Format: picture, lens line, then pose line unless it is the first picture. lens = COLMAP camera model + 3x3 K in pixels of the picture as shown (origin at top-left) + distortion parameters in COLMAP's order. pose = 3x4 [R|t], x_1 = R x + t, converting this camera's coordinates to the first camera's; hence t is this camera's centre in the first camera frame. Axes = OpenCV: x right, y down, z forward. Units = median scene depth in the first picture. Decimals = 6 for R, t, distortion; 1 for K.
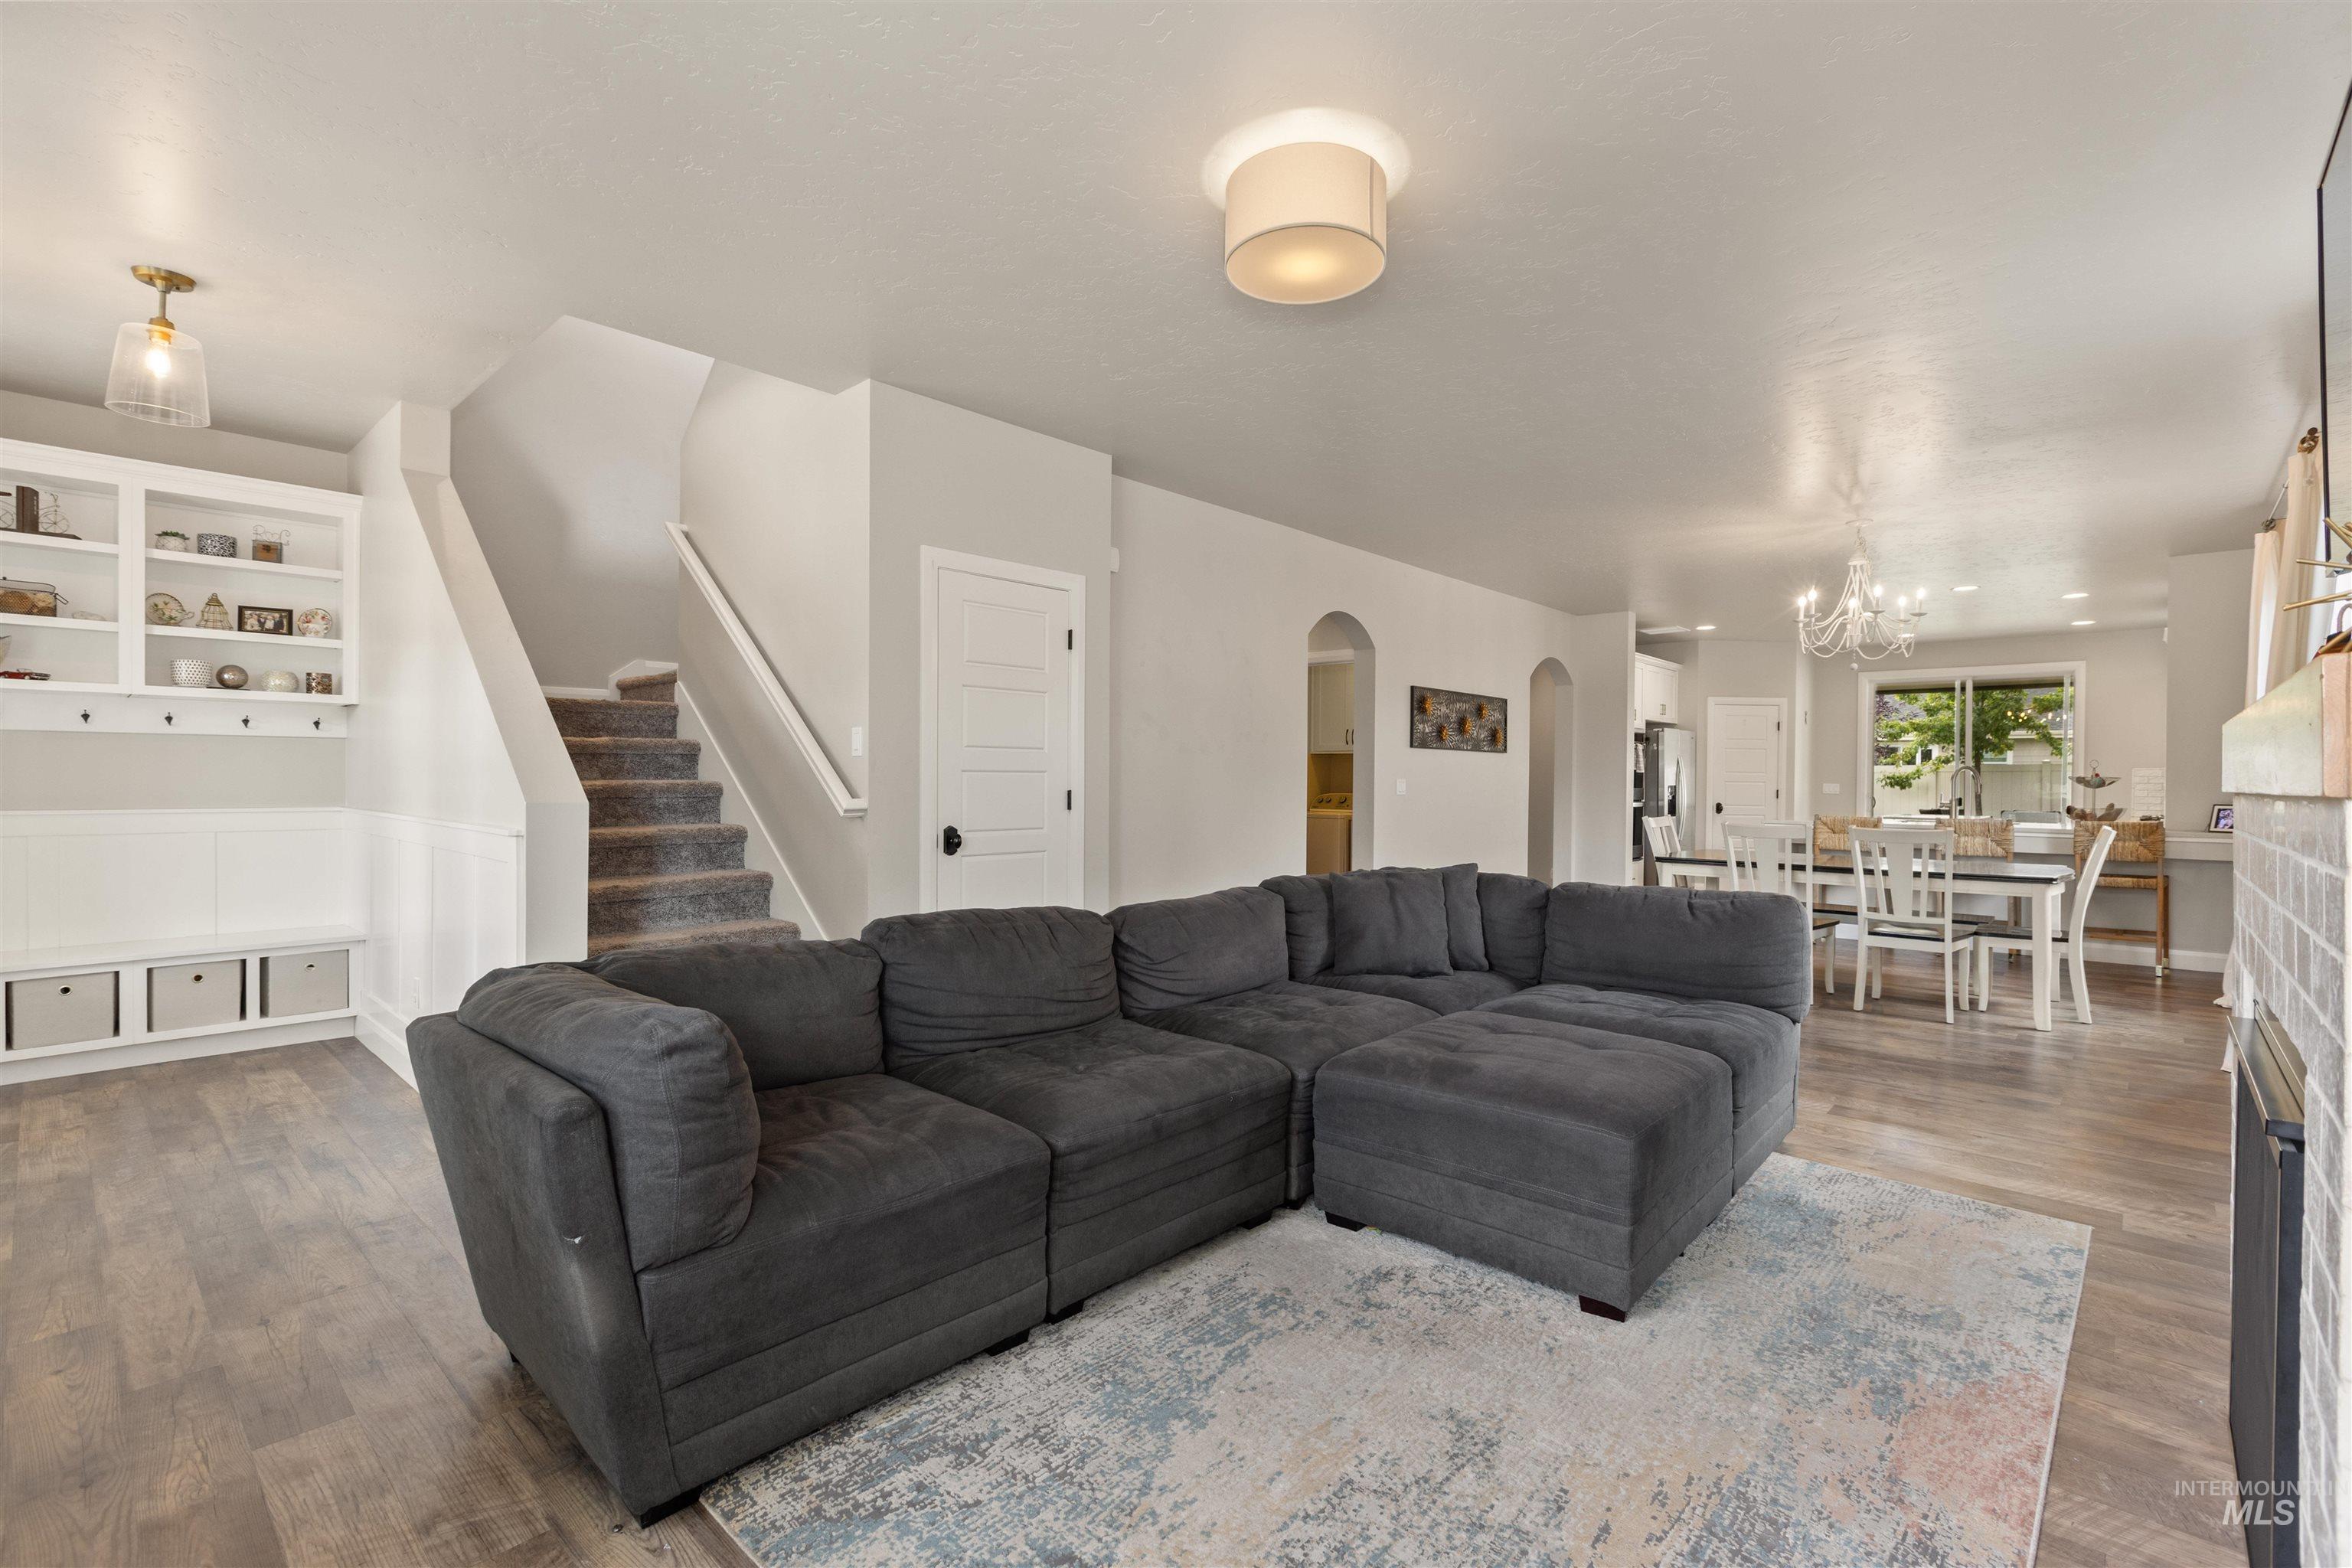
lens RADIAL K [[1044.2, 0, 1178.4], [0, 1044.2, 775.5], [0, 0, 1]] dist [0.000607, 0.000163]
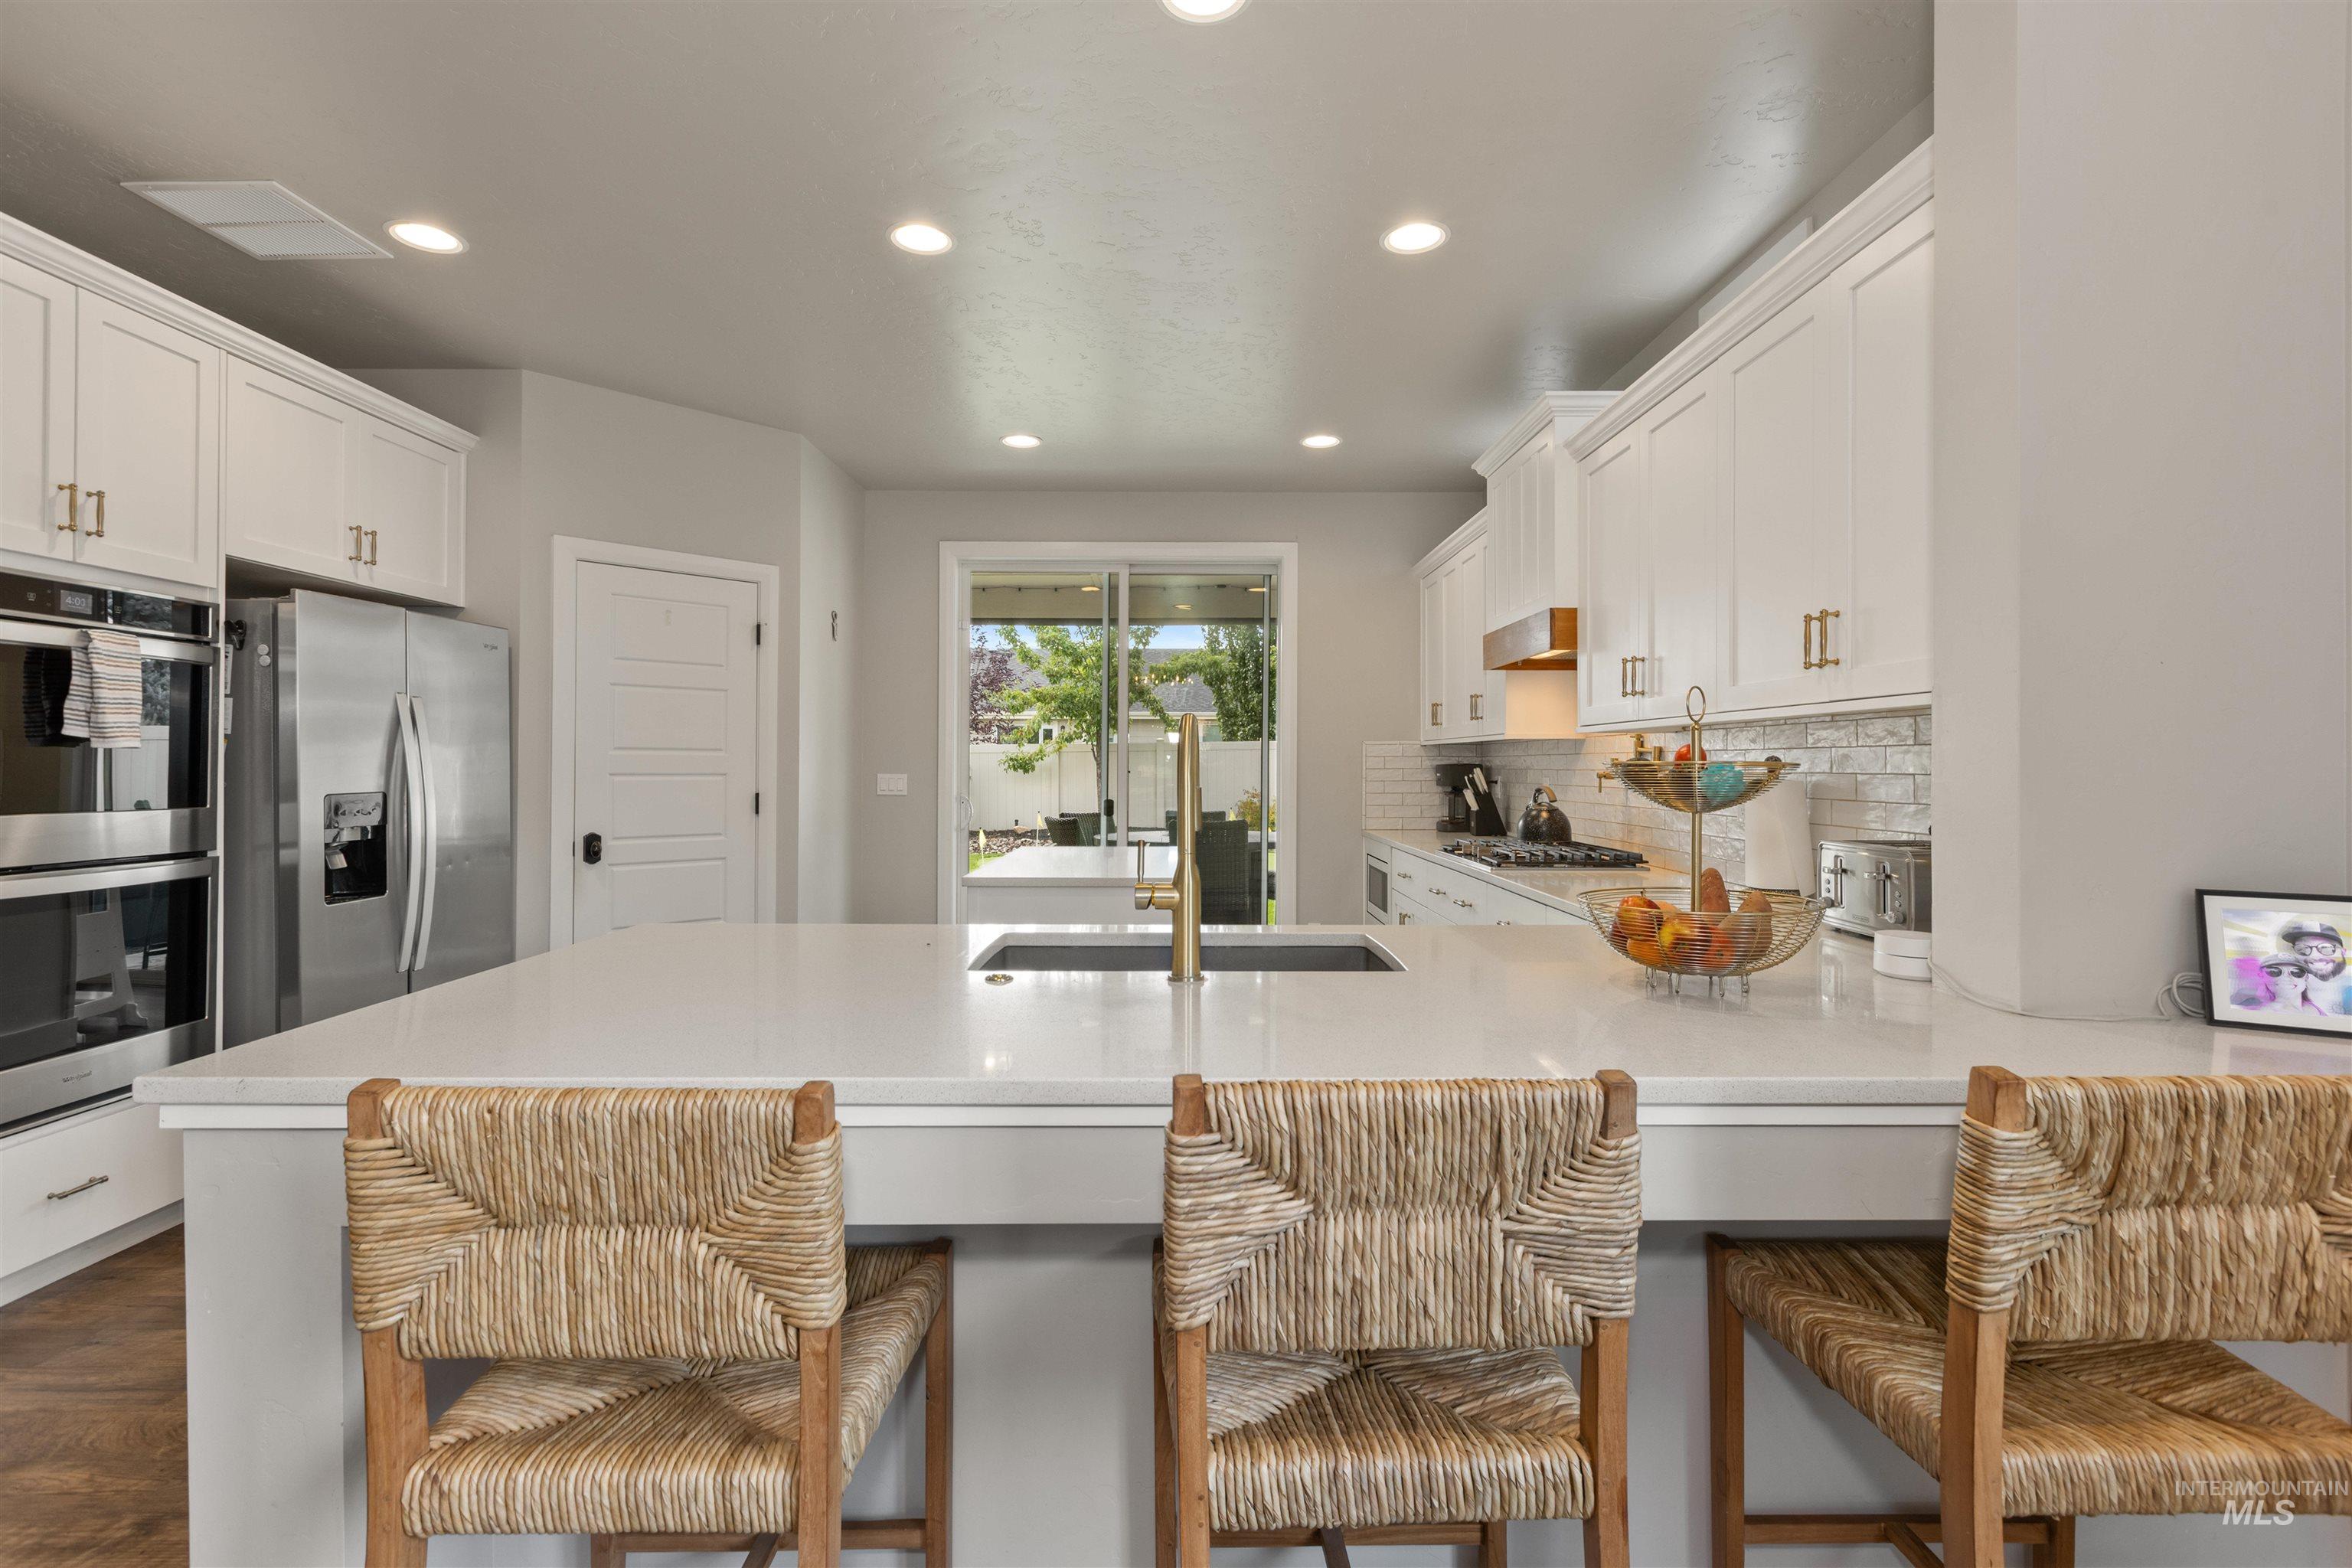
lens RADIAL K [[1023.1, 0, 1206.5], [0, 1023.1, 749.8], [0, 0, 1]] dist [-0.000849, -0.000143]
pose [[0.712587, -0.001726, 0.701581, 0.486825], [0.007513, 0.999958, -0.005171, -0.000344], [-0.701543, 0.008956, 0.712571, 0.690974]]
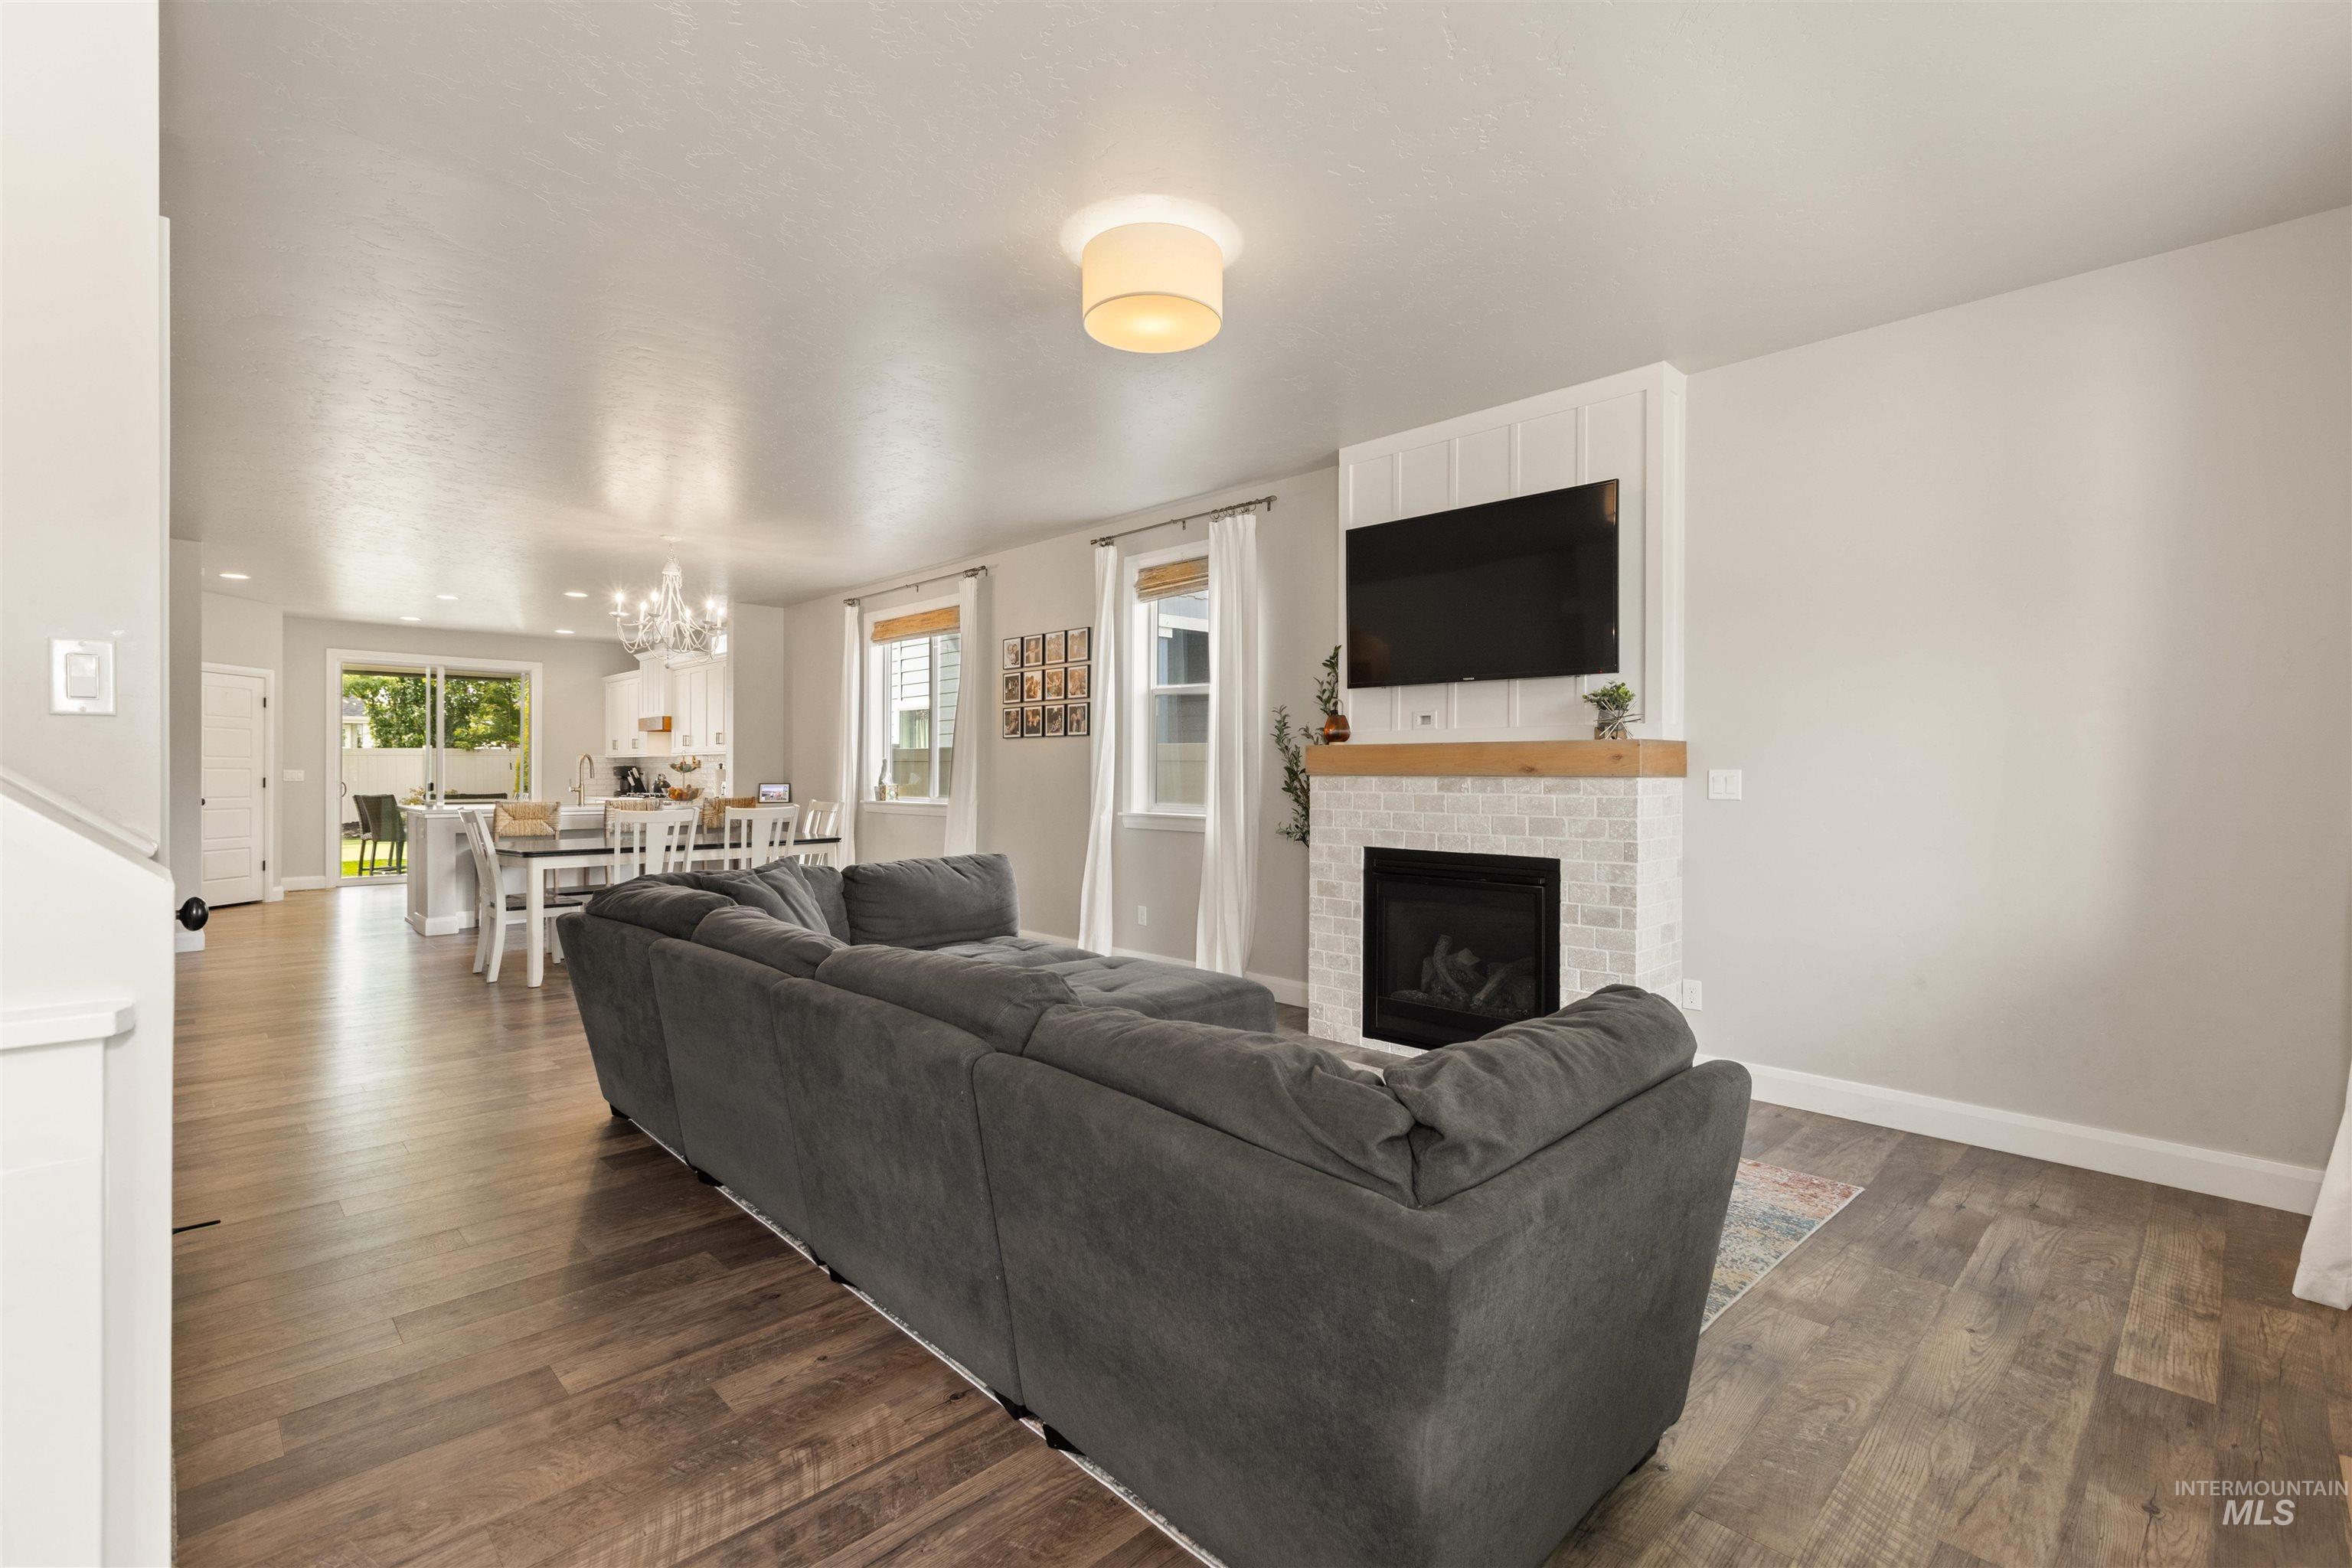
lens RADIAL K [[1044.2, 0, 1178.4], [0, 1044.2, 775.5], [0, 0, 1]] dist [0.000607, 0.000163]
pose [[0.035540, -0.014430, 0.999264, -0.291398], [-0.003005, 0.999890, 0.014546, -0.003748], [-0.999364, -0.003519, 0.035493, 0.260886]]
